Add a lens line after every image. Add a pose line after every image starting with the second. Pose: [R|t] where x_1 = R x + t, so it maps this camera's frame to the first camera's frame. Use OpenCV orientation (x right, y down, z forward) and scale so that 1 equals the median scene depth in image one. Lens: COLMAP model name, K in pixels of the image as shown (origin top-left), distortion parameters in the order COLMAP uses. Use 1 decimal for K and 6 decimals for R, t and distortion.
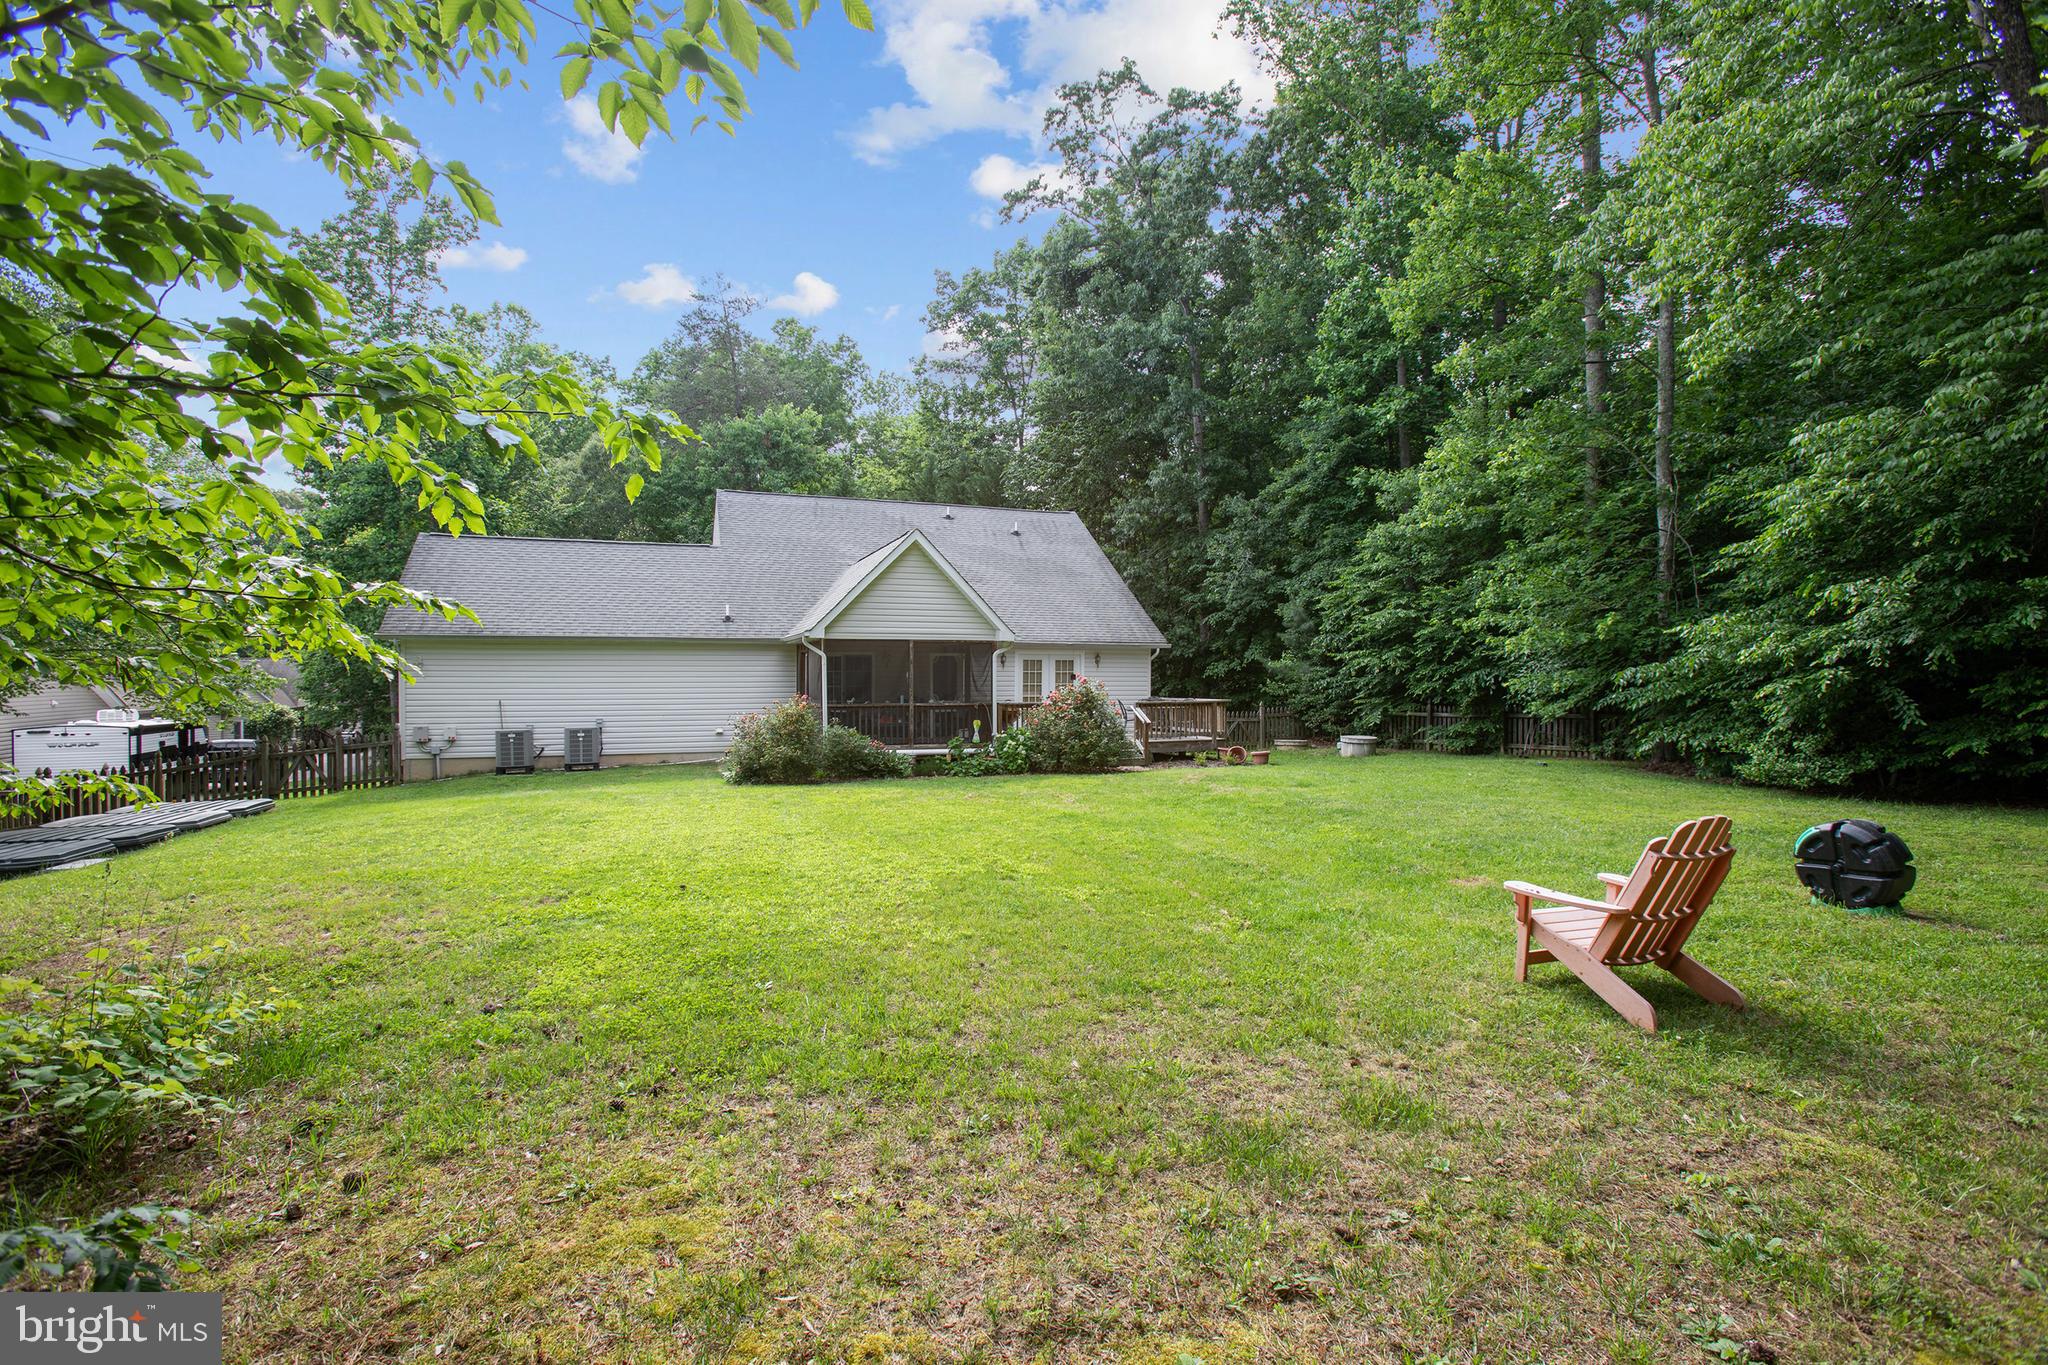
lens RADIAL K [[926.4, 0, 1031.8], [0, 926.4, 684.5], [0, 0, 1]] dist [-0.005551, 0.000181]
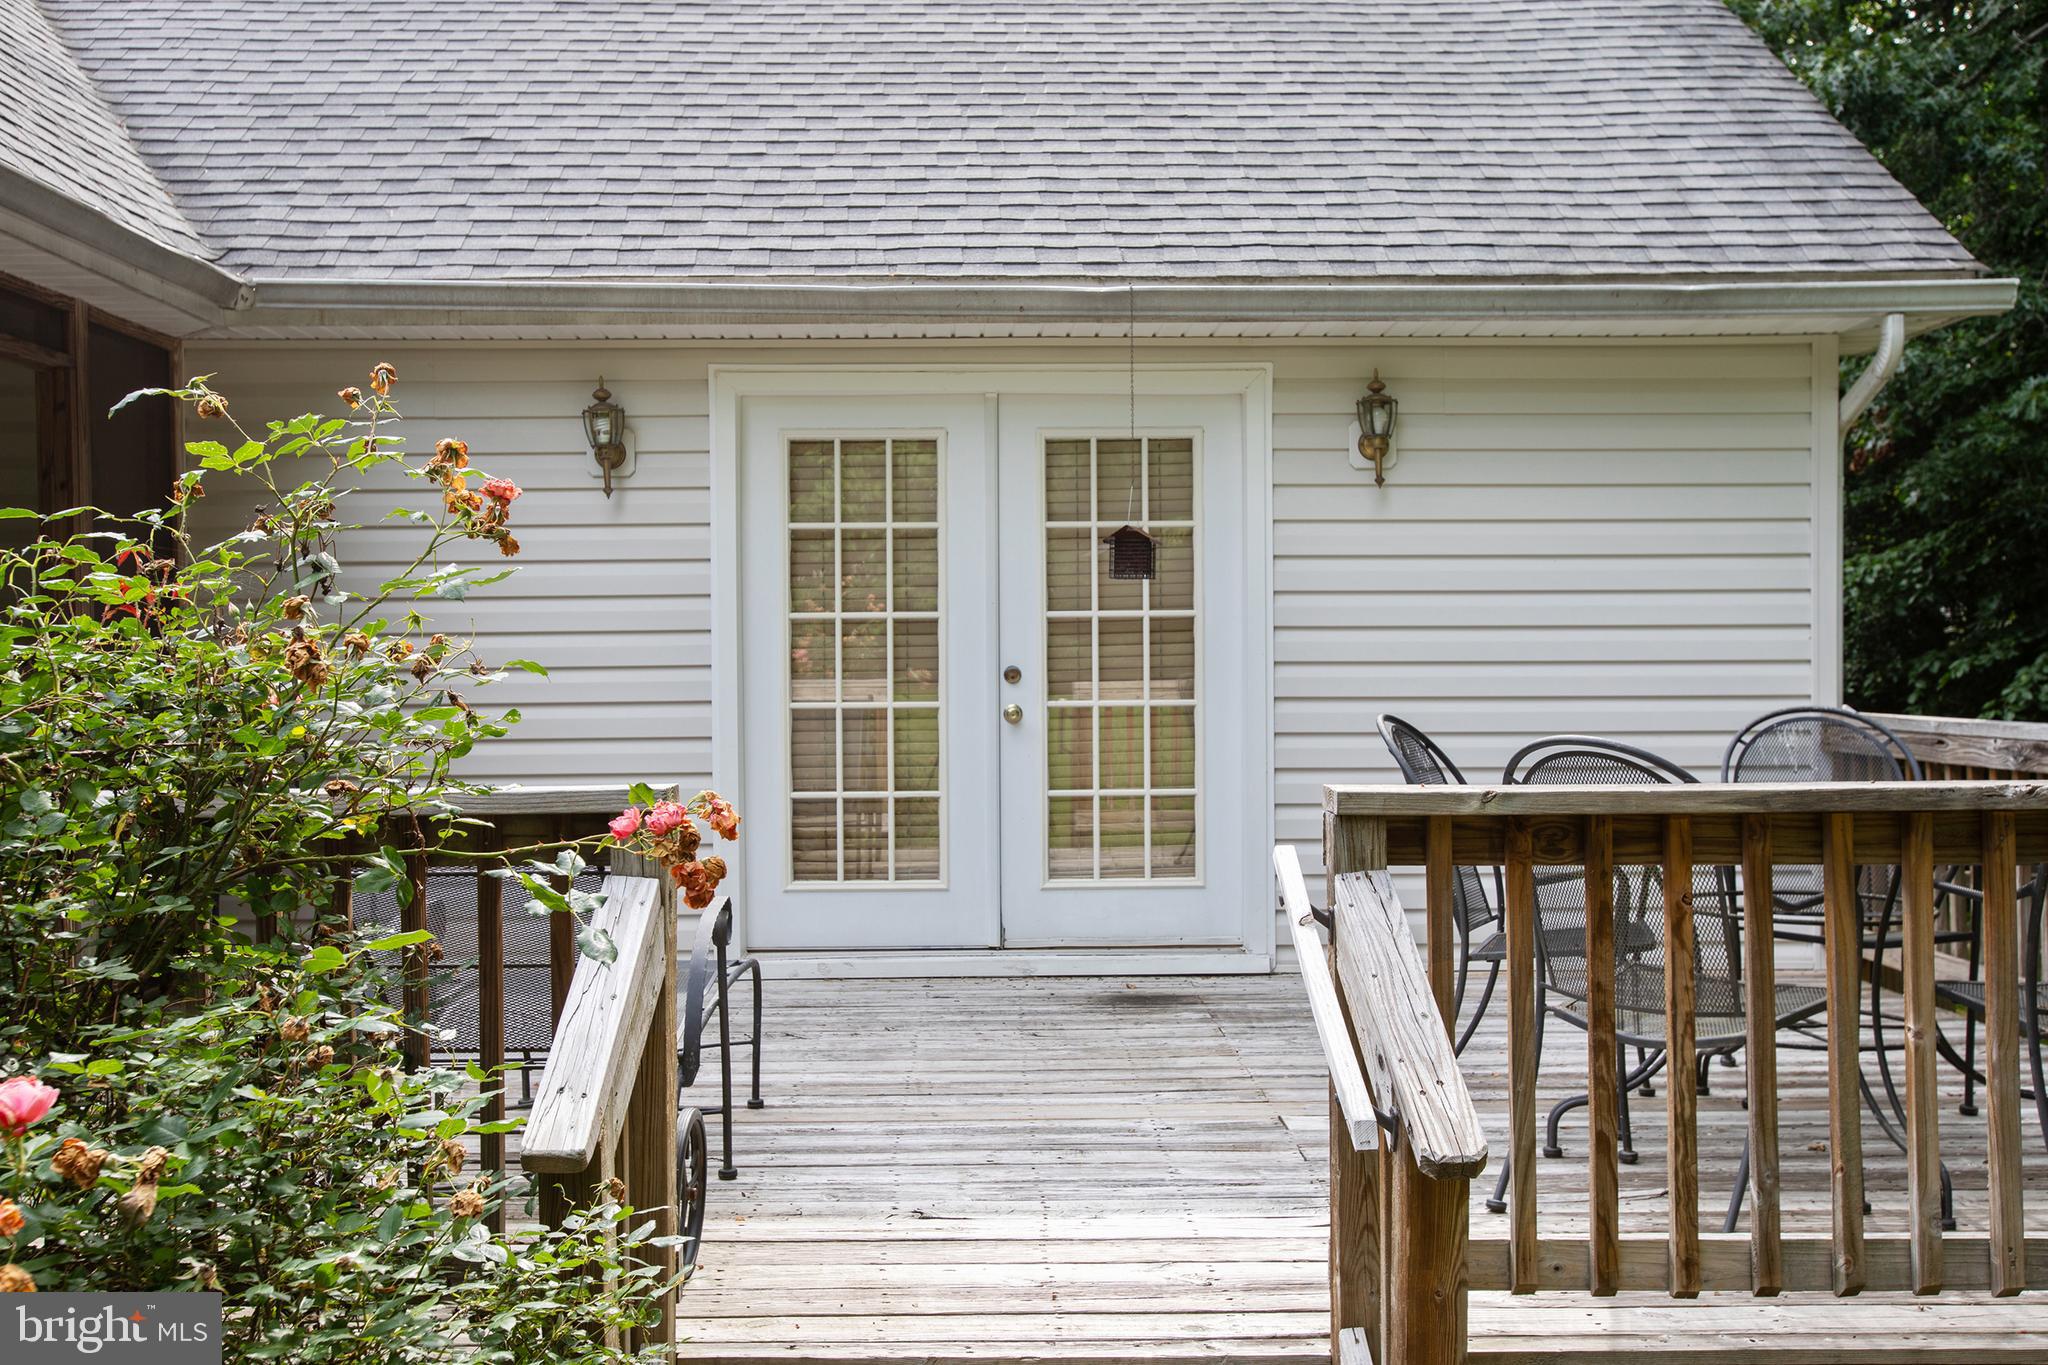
lens RADIAL K [[2002.1, 0, 1020.0], [0, 2002.1, 679.9], [0, 0, 1]] dist [0.042235, 0.000000]
pose [[0.947604, -0.003543, -0.319427, 0.138652], [0.004293, 0.999989, 0.001642, 0.009728], [0.319418, -0.002927, 0.947610, 0.873264]]
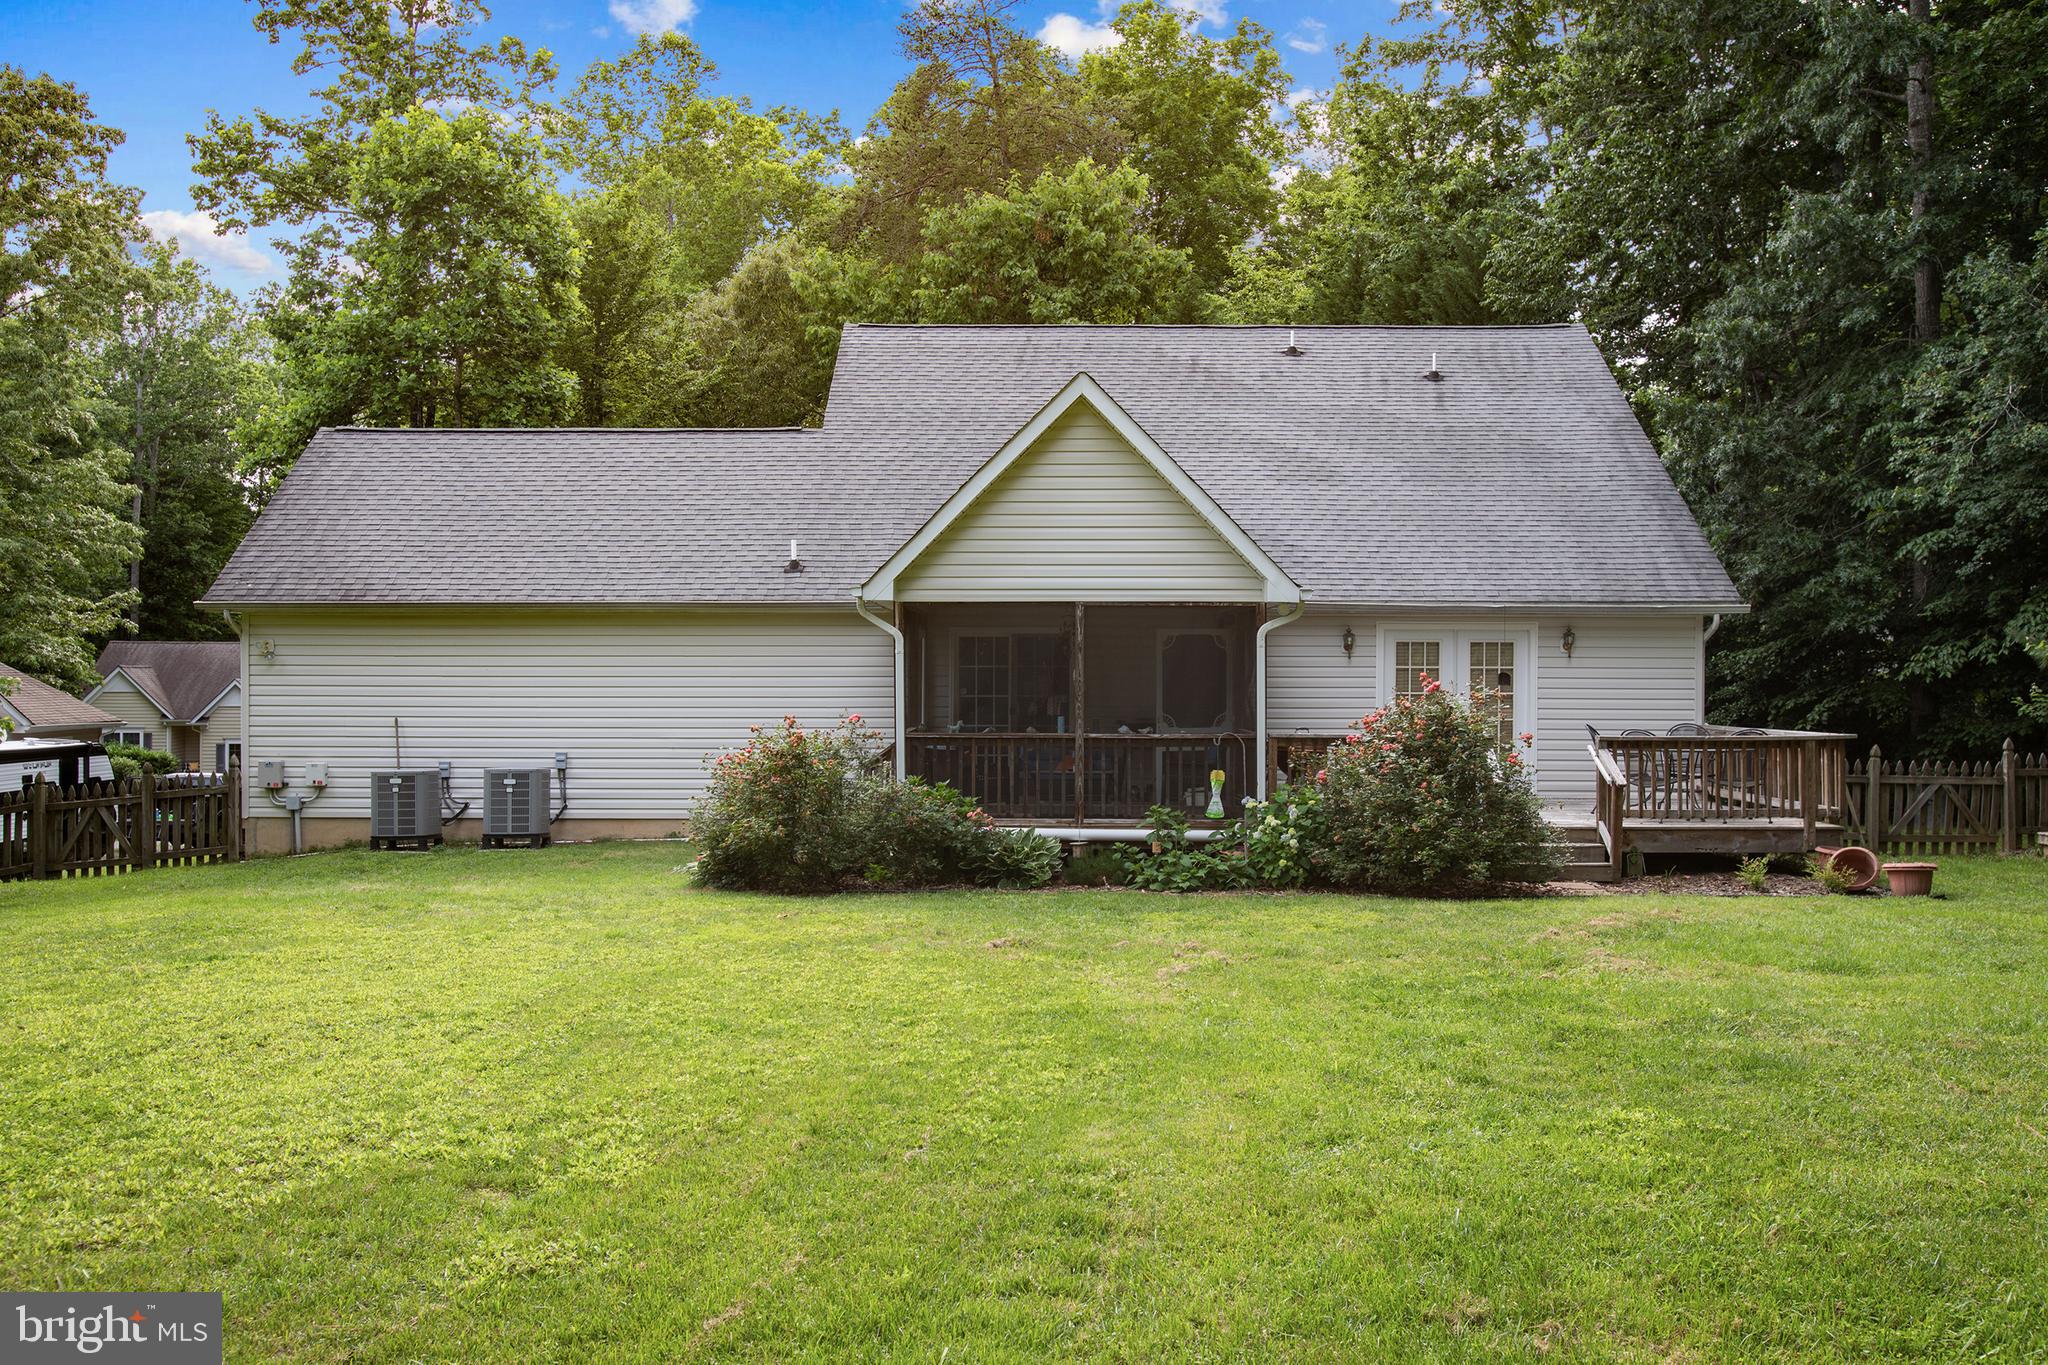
lens RADIAL K [[1746.7, 0, 1028.6], [0, 1746.7, 679.1], [0, 0, 1]] dist [0.049413, 0.022602]
pose [[0.937409, 0.004080, -0.348206, 0.150047], [-0.005767, 0.999976, -0.003808, -0.003808], [0.348182, 0.005577, 0.937410, 0.122740]]
